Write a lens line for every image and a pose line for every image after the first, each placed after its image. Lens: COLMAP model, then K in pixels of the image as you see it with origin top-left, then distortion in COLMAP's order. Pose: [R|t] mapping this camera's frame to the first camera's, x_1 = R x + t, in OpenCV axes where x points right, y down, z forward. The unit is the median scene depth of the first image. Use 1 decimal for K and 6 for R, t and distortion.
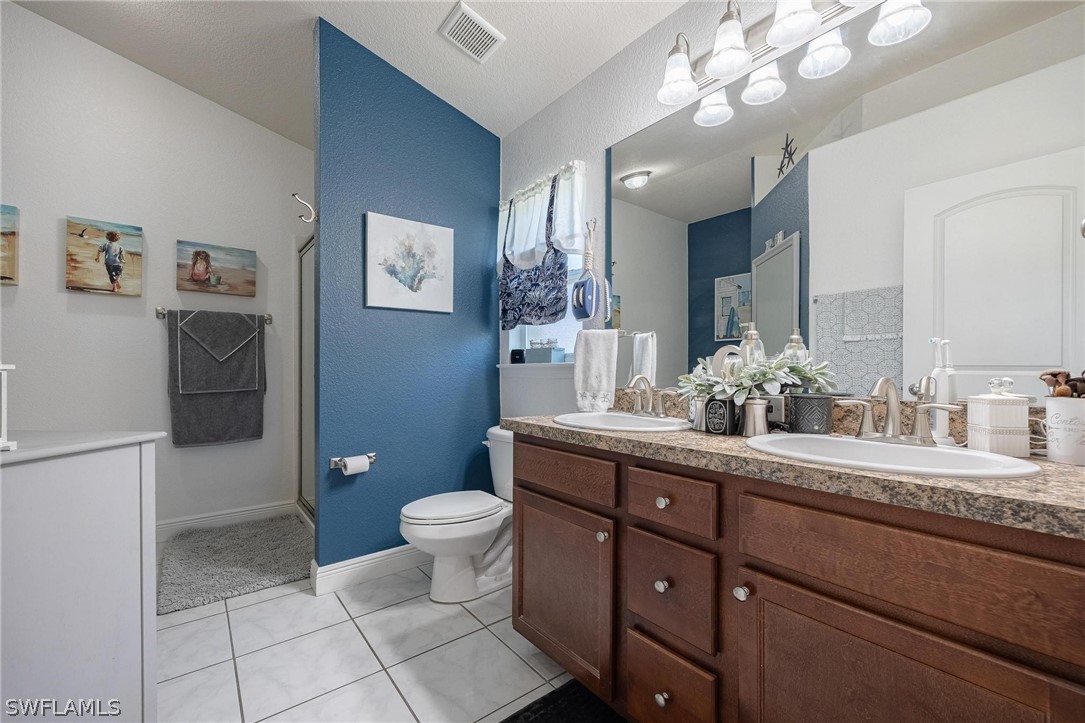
lens RADIAL K [[452.2, 0, 546.3], [0, 452.2, 370.0], [0, 0, 1]] dist [0.000026, -0.000010]
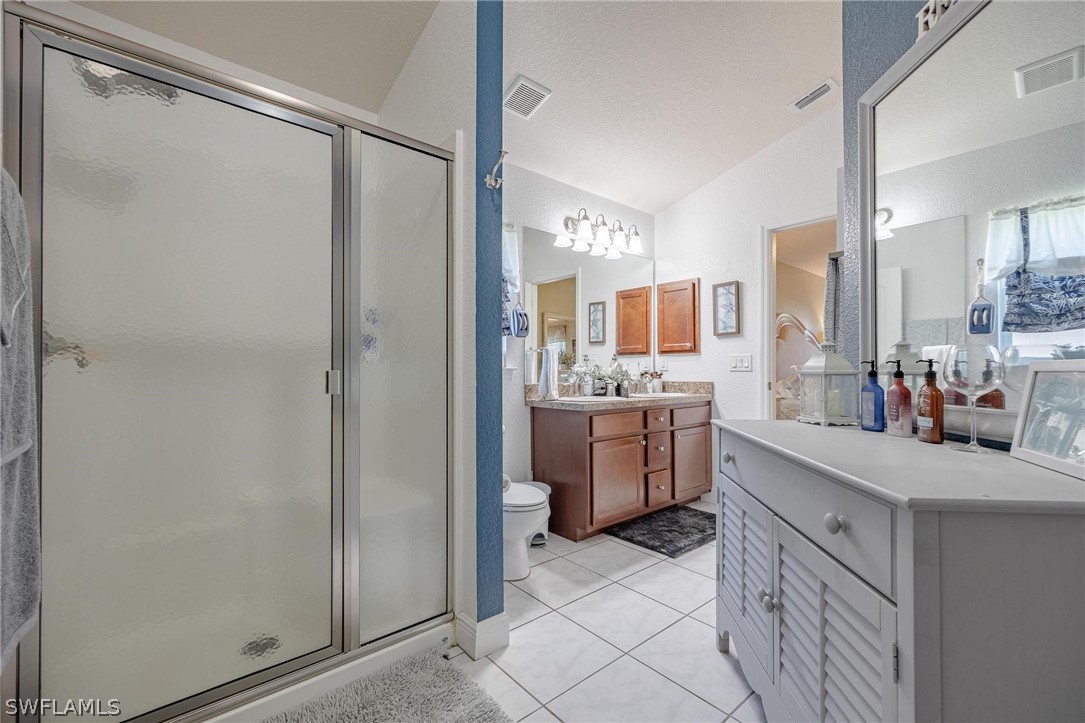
lens RADIAL K [[466.1, 0, 542.5], [0, 466.1, 361.5], [0, 0, 1]] dist [0.000007, -0.000007]
pose [[-0.029073, 0.012060, 0.999505, -1.457900], [0.007433, 0.999902, -0.011848, -0.021157], [-0.999550, 0.007085, -0.029160, 1.003194]]
